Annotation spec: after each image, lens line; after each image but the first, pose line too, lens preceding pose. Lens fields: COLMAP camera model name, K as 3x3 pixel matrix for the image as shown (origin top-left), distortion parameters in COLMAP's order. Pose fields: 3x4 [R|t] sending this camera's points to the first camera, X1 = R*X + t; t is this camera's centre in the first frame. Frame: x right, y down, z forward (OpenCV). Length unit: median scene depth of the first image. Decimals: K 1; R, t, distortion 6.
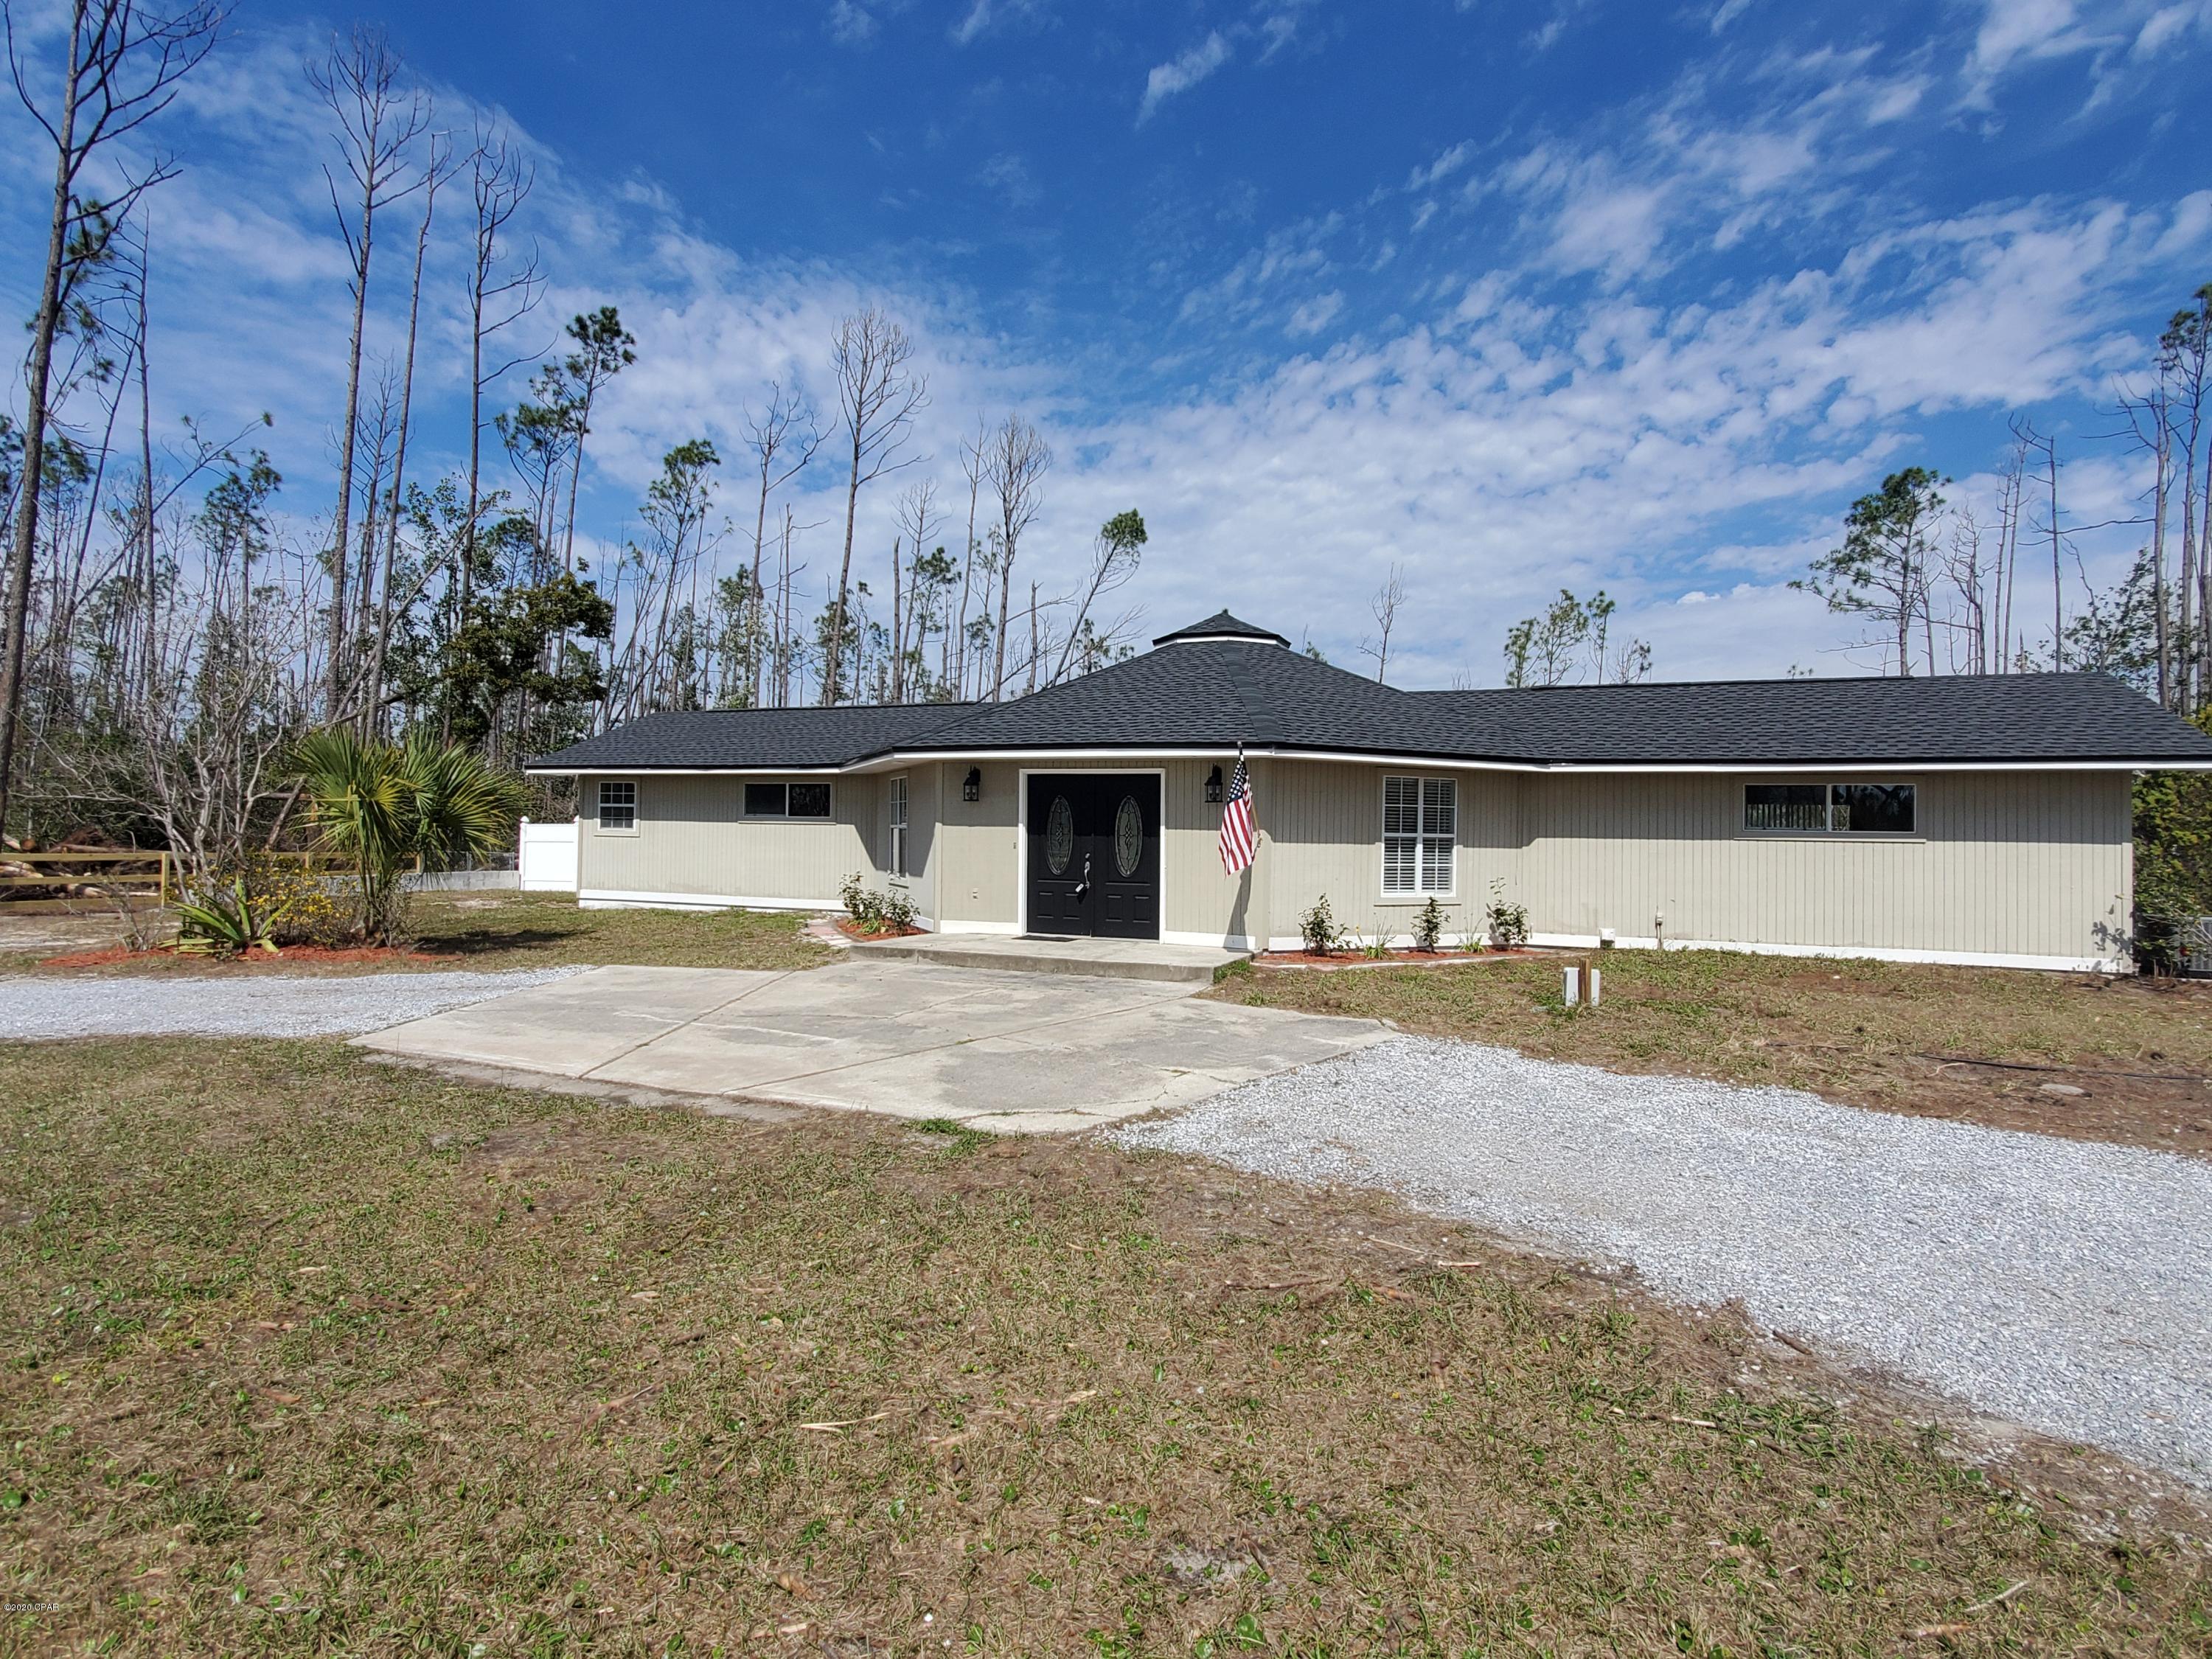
lens RADIAL K [[1142.4, 0, 1122.7], [0, 1142.4, 826.4], [0, 0, 1]] dist [-0.005060, -0.004681]
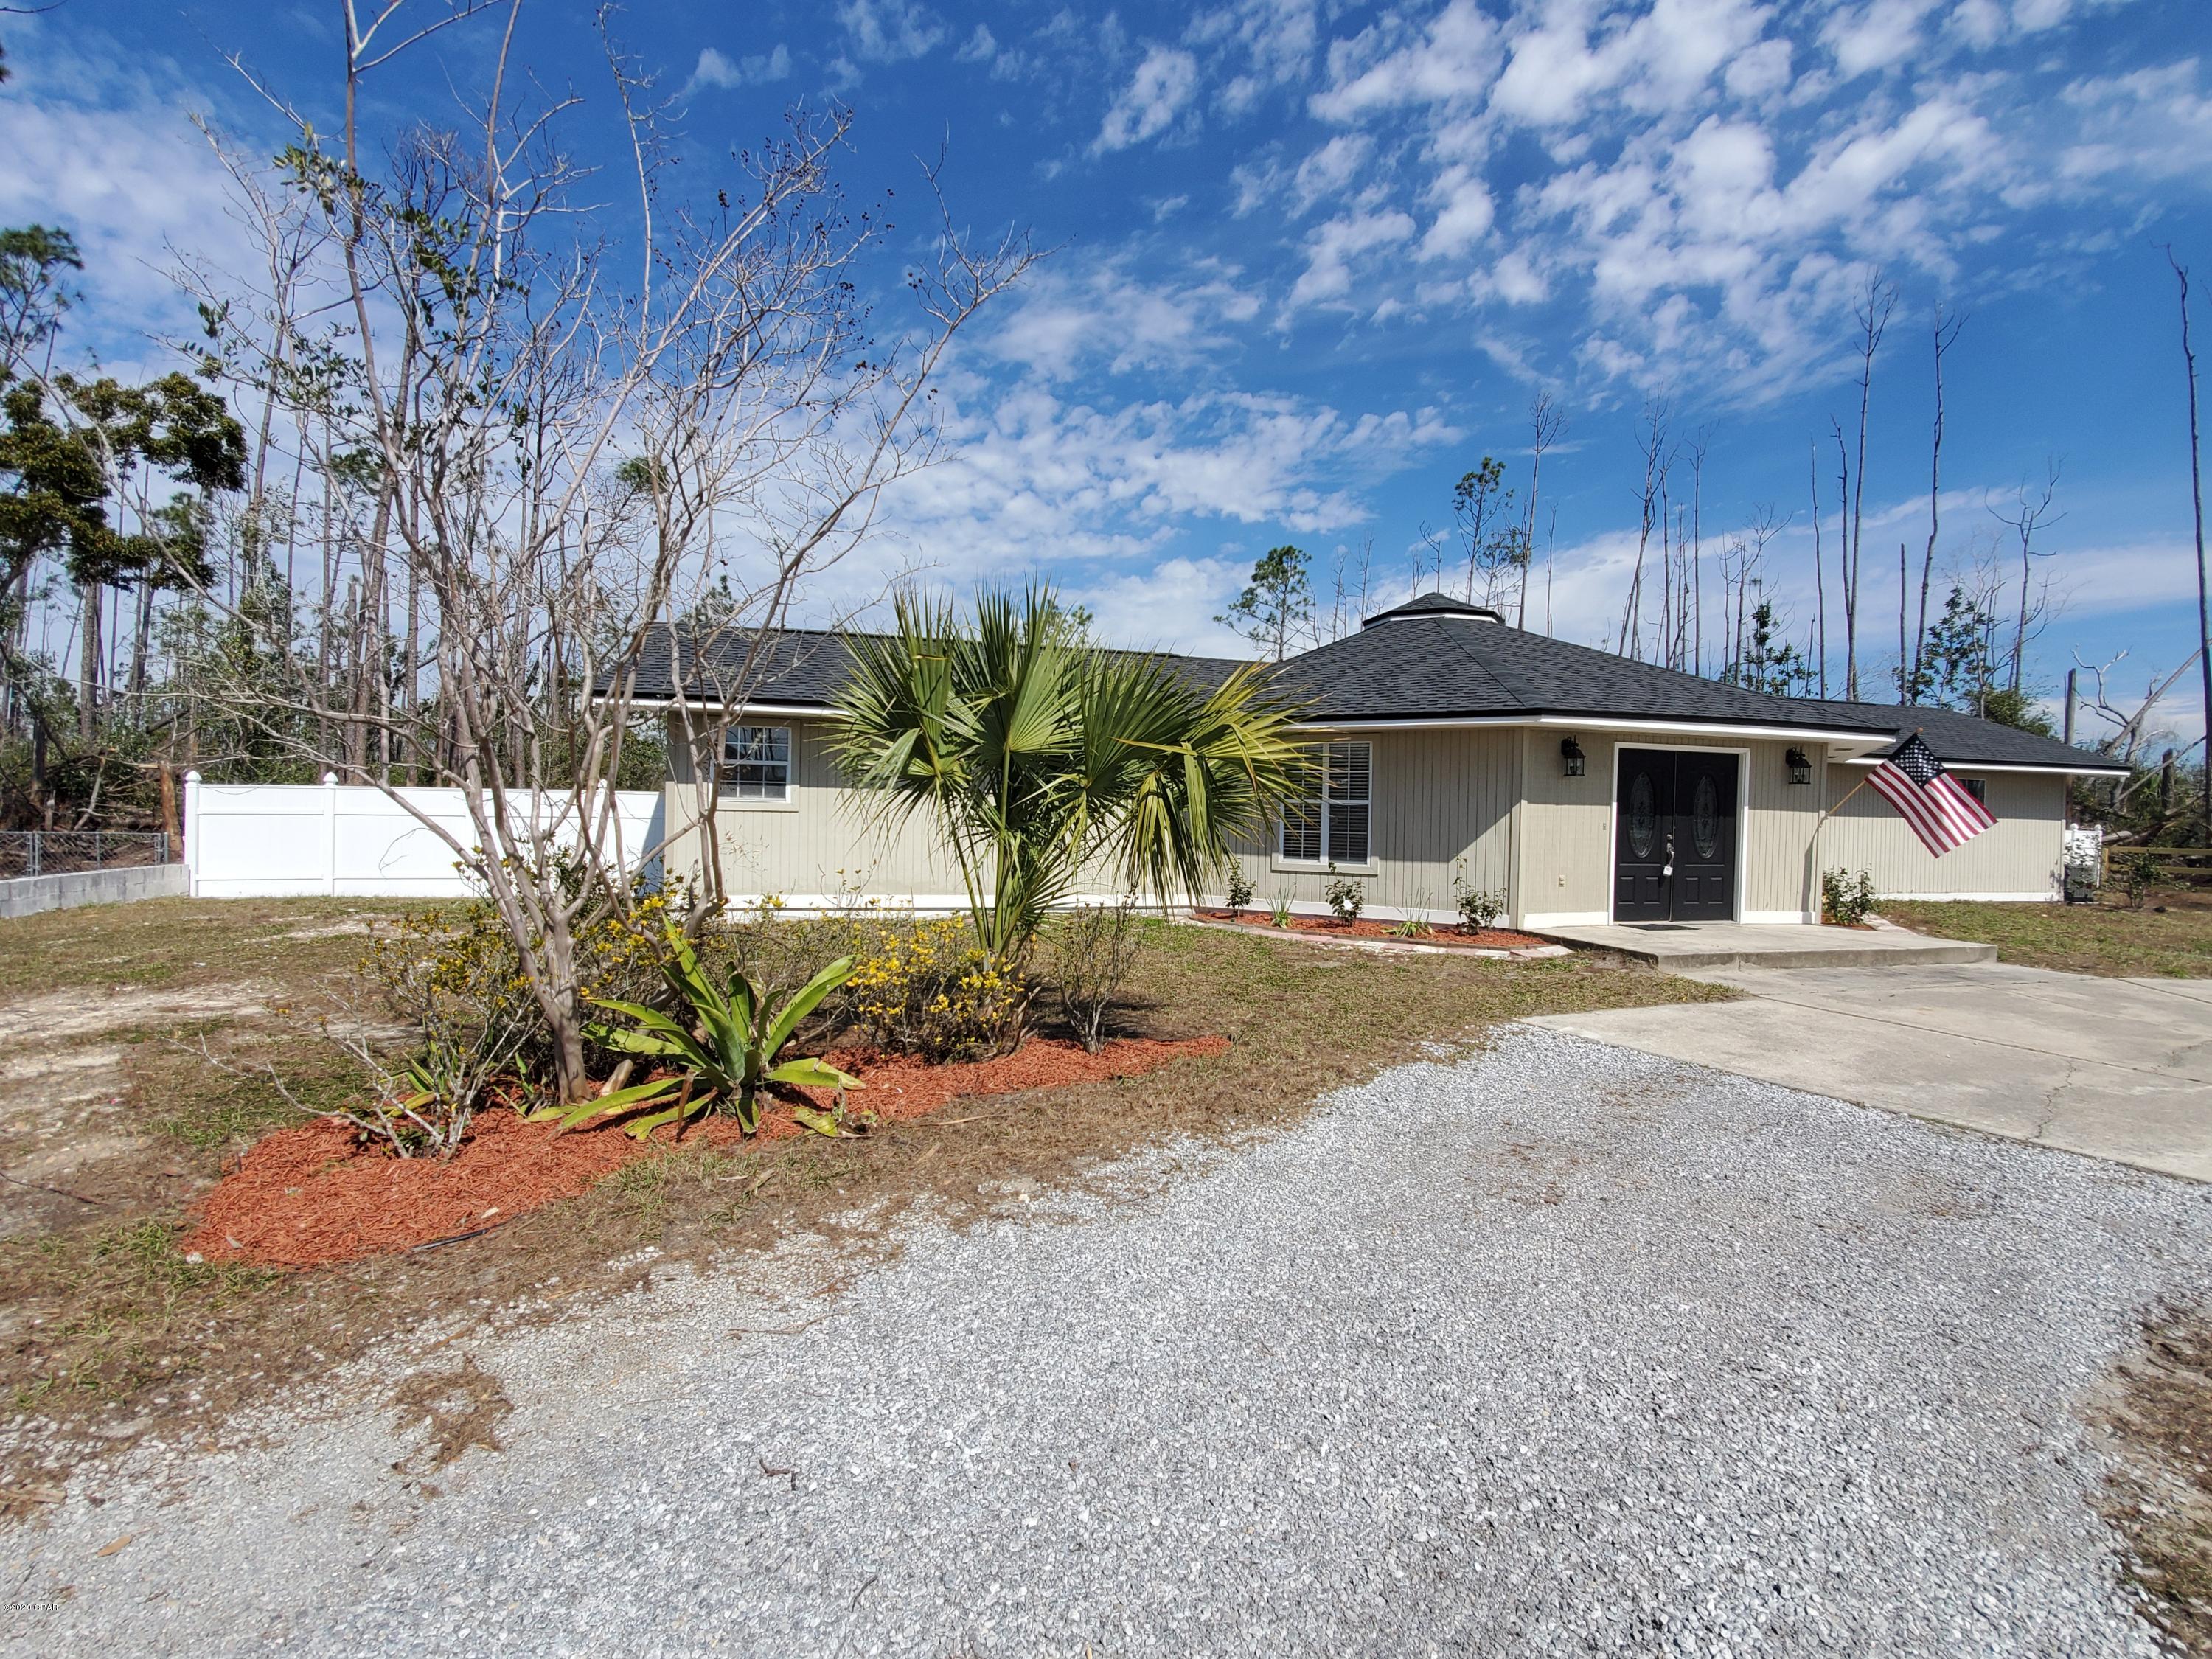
lens RADIAL K [[977.8, 0, 1127.9], [0, 977.8, 819.6], [0, 0, 1]] dist [-0.021441, -0.000811]
pose [[0.795645, -0.005049, 0.605743, -0.646689], [-0.011514, 0.999659, 0.023456, -0.001571], [-0.605654, -0.025638, 0.795315, 0.470587]]
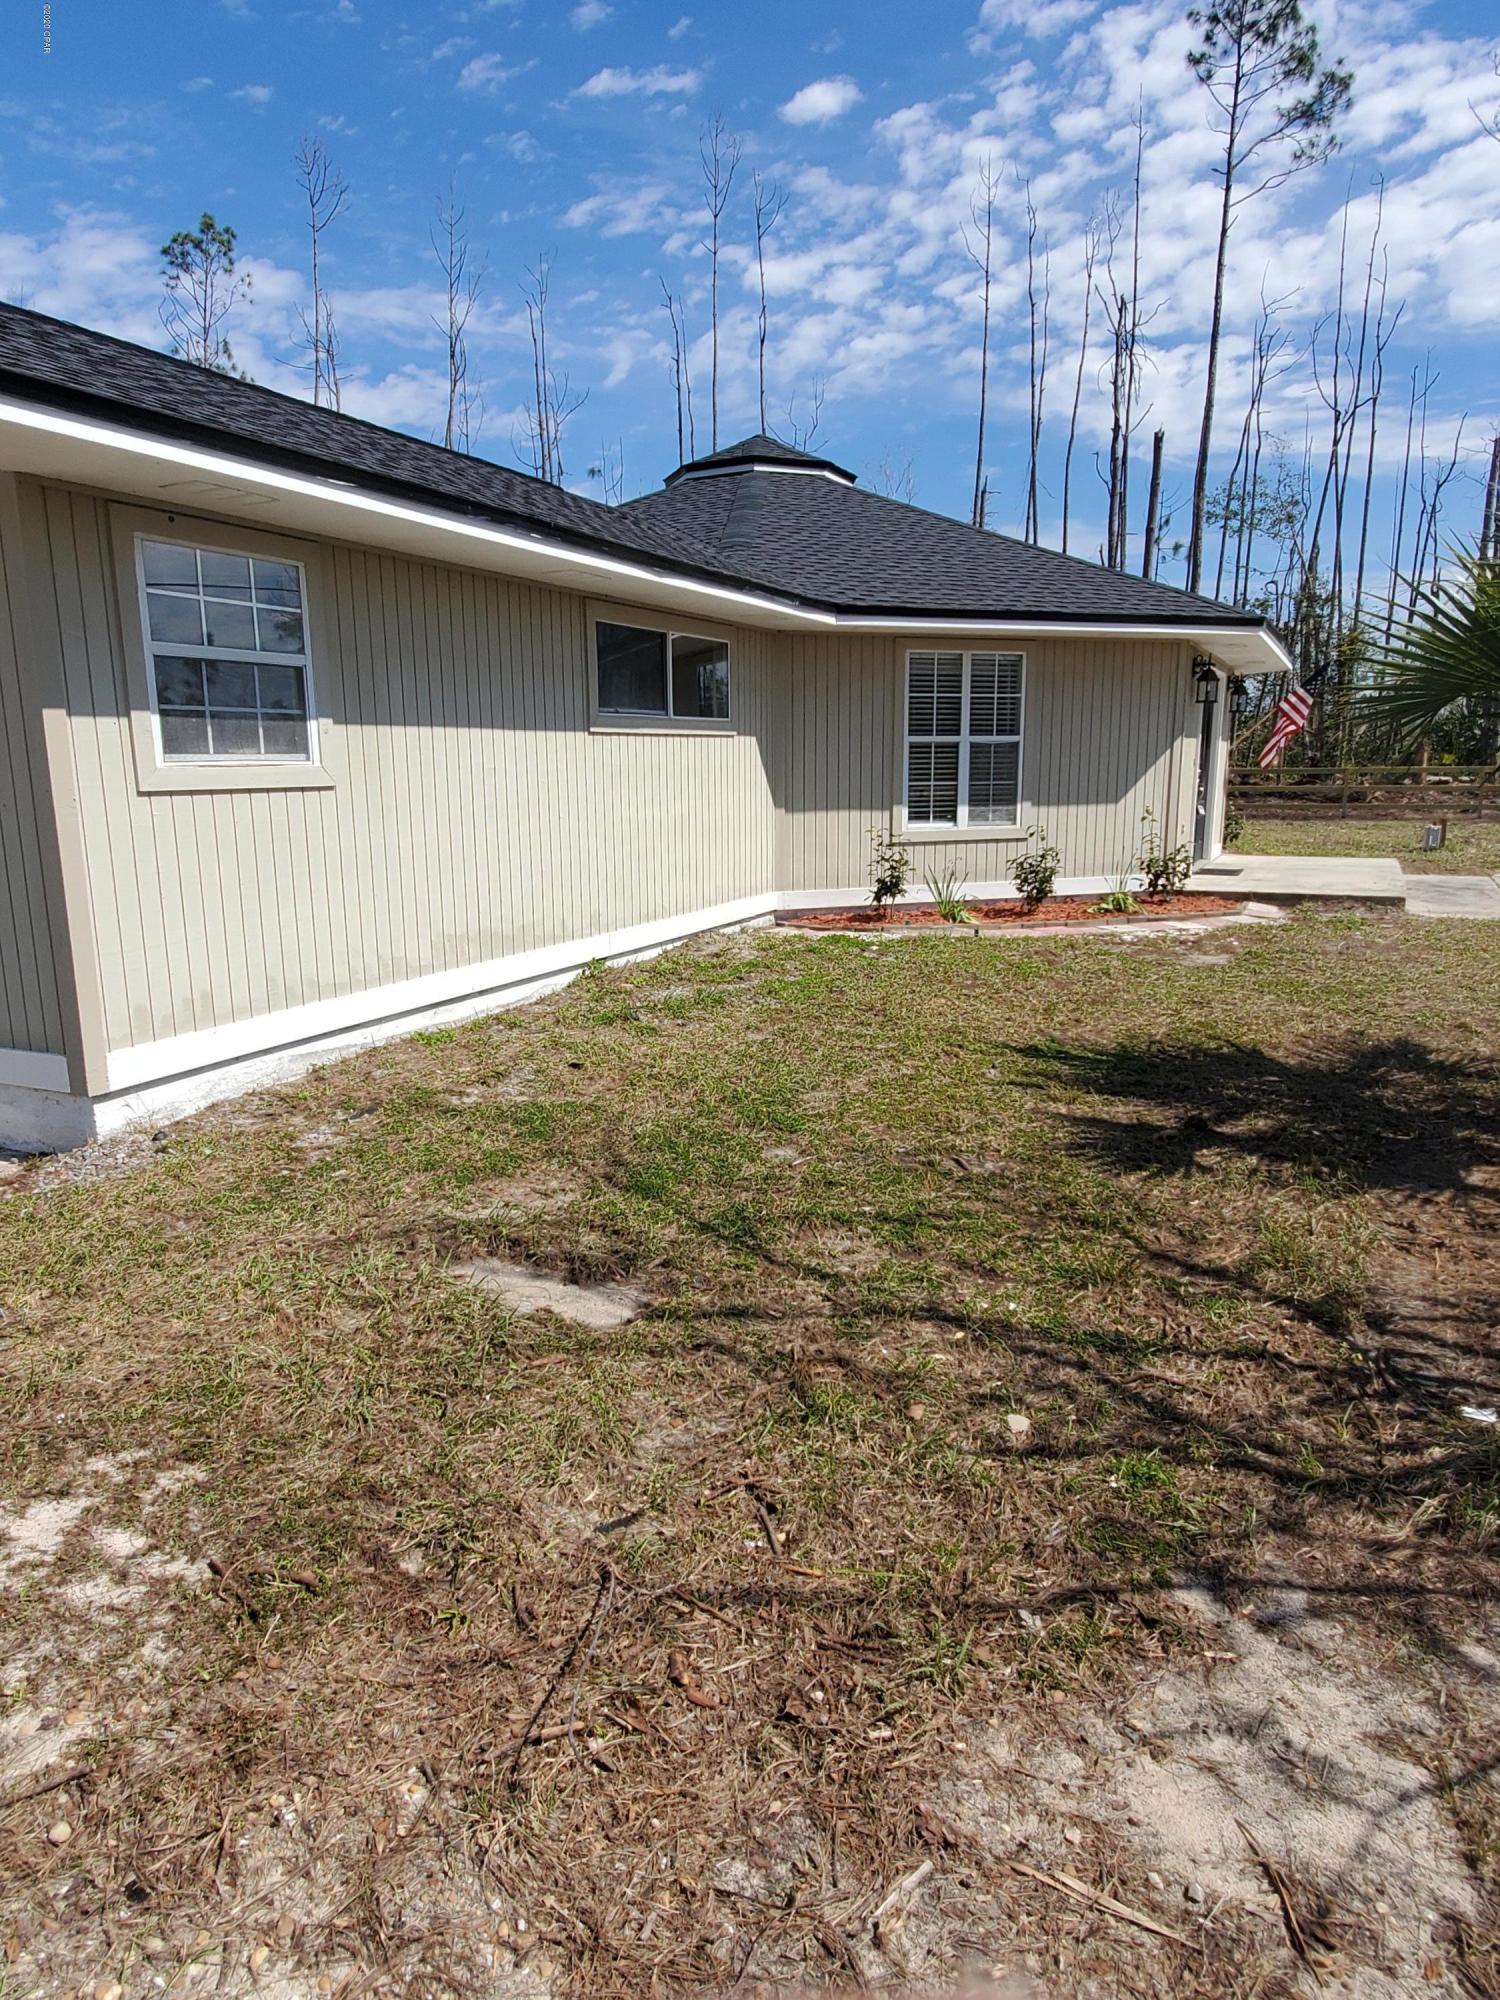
lens RADIAL K [[1263.3, 0, 757.3], [0, 1263.3, 1004.1], [0, 0, 1]] dist [-0.009968, 0.004791]
pose [[0.070204, -0.208991, 0.975394, -0.748566], [0.005450, 0.977873, 0.209129, -0.002205], [-0.997518, -0.009366, 0.069790, 0.932943]]
